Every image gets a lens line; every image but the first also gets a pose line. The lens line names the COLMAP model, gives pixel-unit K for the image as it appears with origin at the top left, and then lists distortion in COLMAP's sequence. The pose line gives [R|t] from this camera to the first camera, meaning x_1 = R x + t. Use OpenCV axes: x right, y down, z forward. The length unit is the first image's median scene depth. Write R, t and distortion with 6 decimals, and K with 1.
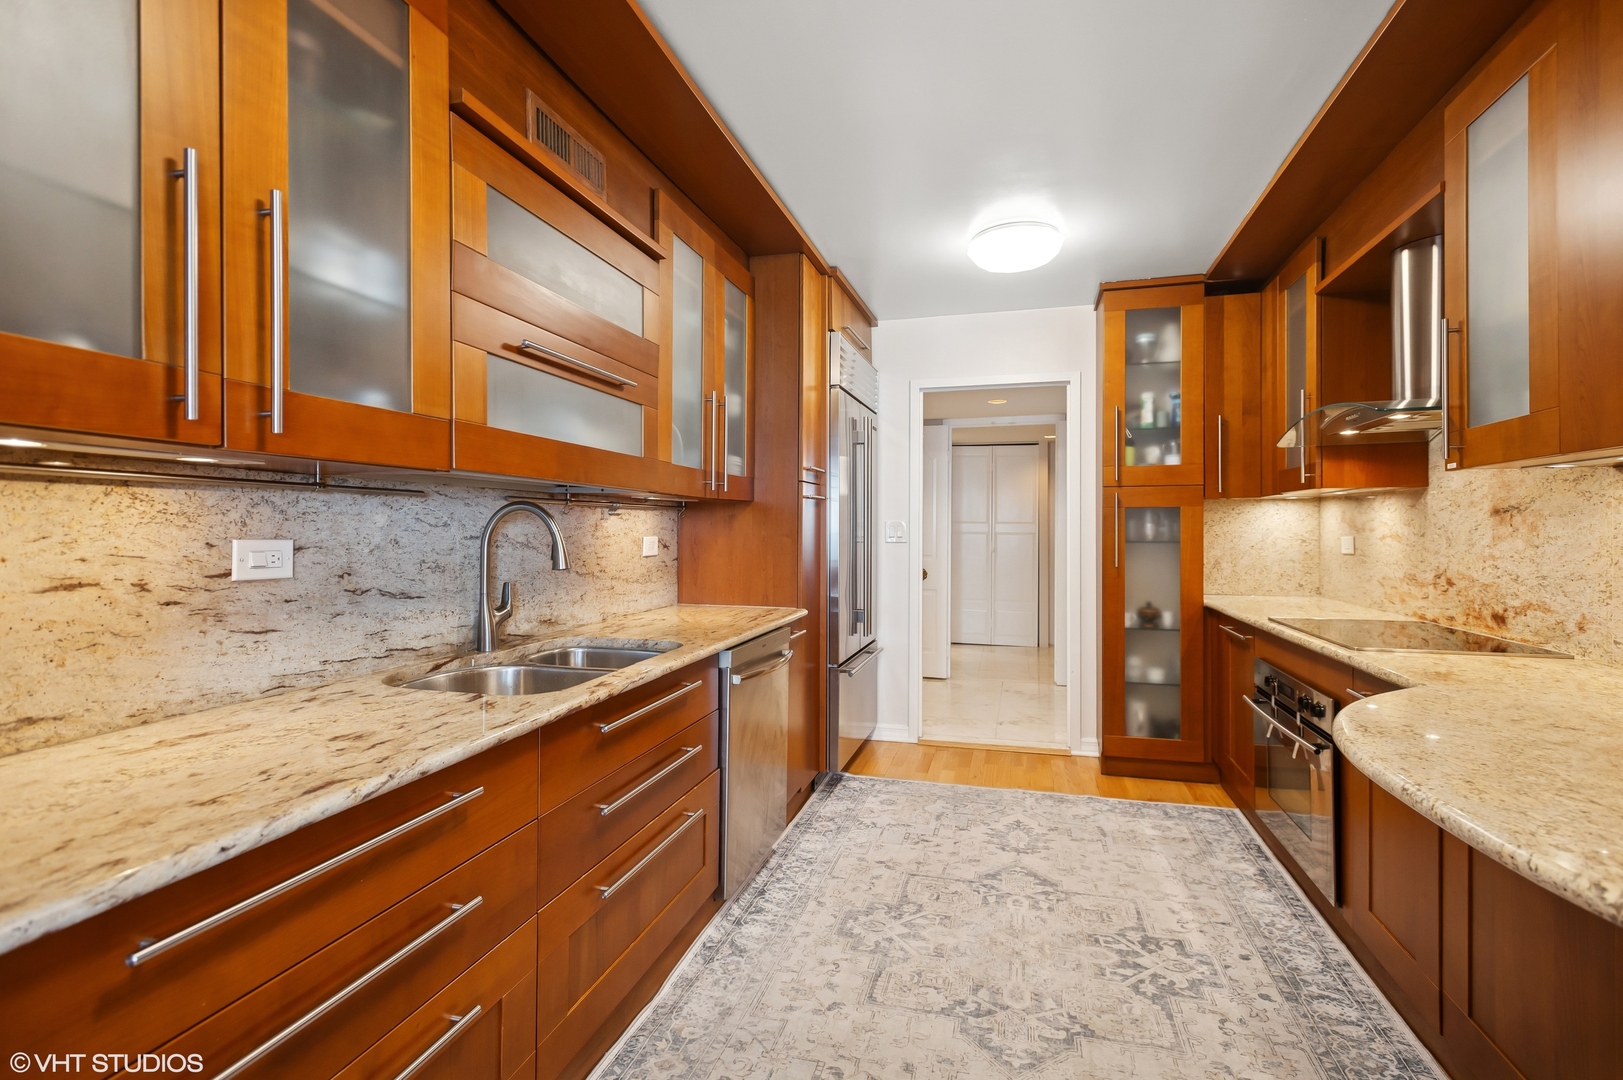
lens RADIAL K [[782.6, 0, 816.8], [0, 782.6, 526.9], [0, 0, 1]] dist [0.021691, -0.005531]
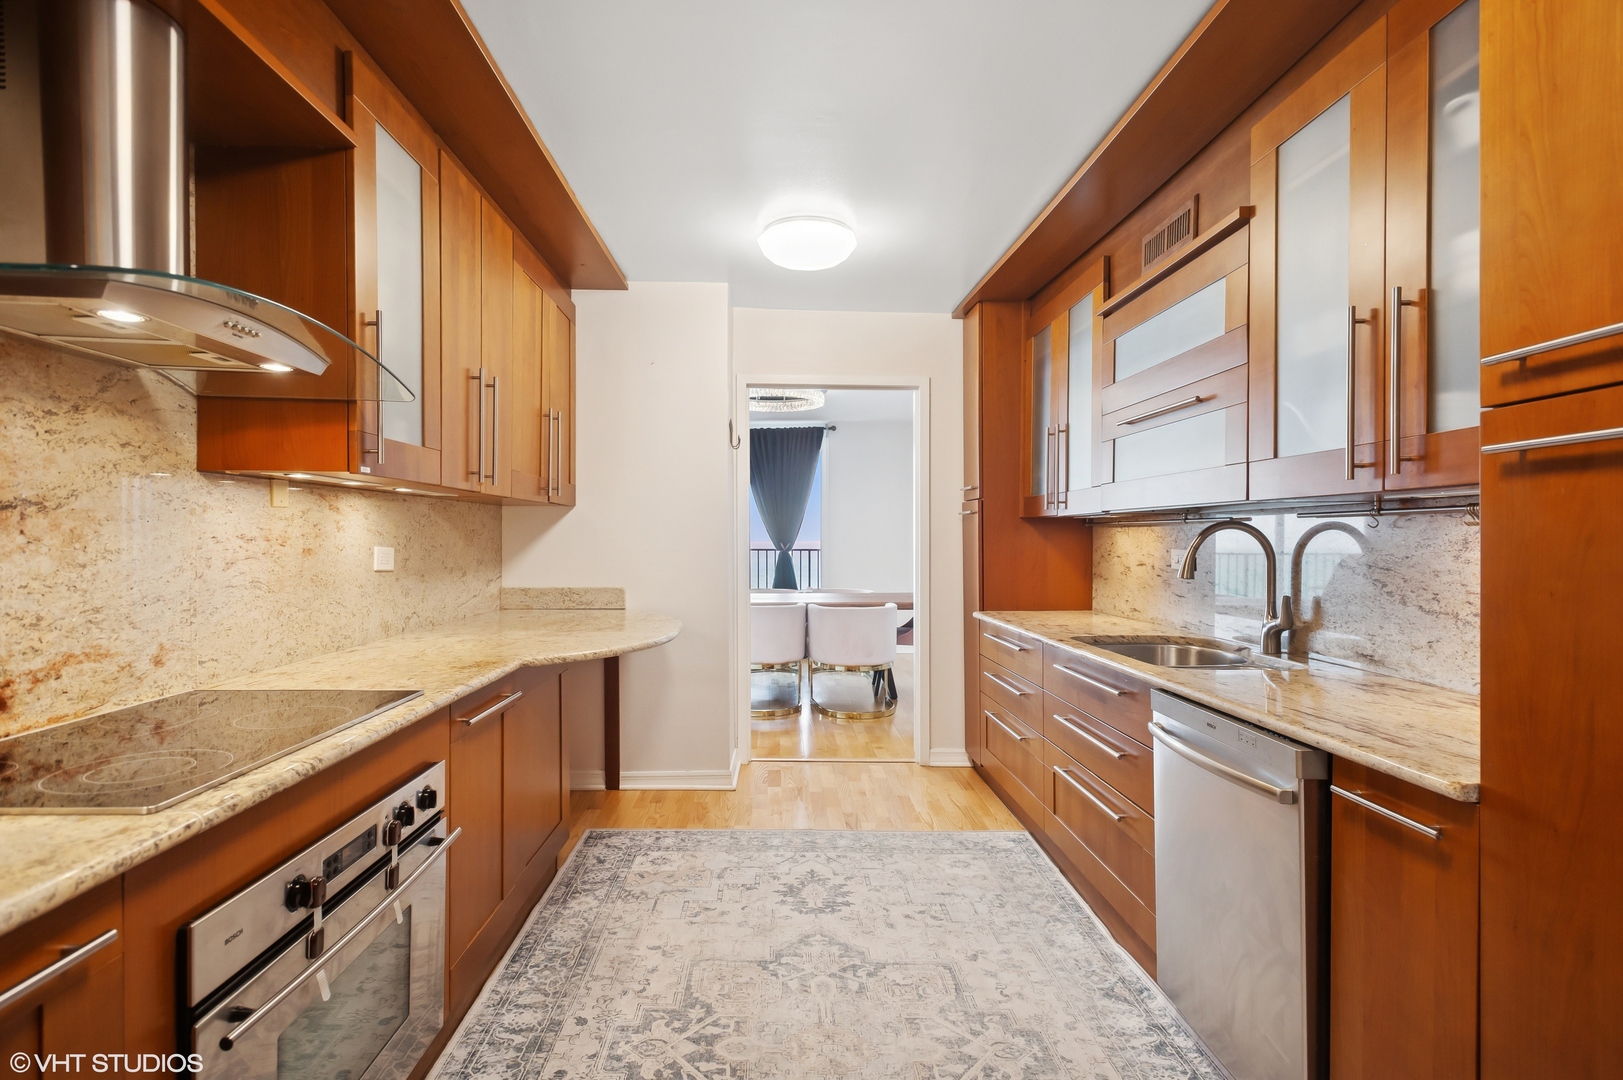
lens RADIAL K [[782.6, 0, 813.3], [0, 782.6, 543.0], [0, 0, 1]] dist [0.021691, -0.005531]
pose [[-0.954299, -0.005204, -0.298808, 0.563845], [-0.006797, 0.999968, 0.004293, -0.000761], [0.298776, 0.006128, -0.954304, 1.929004]]
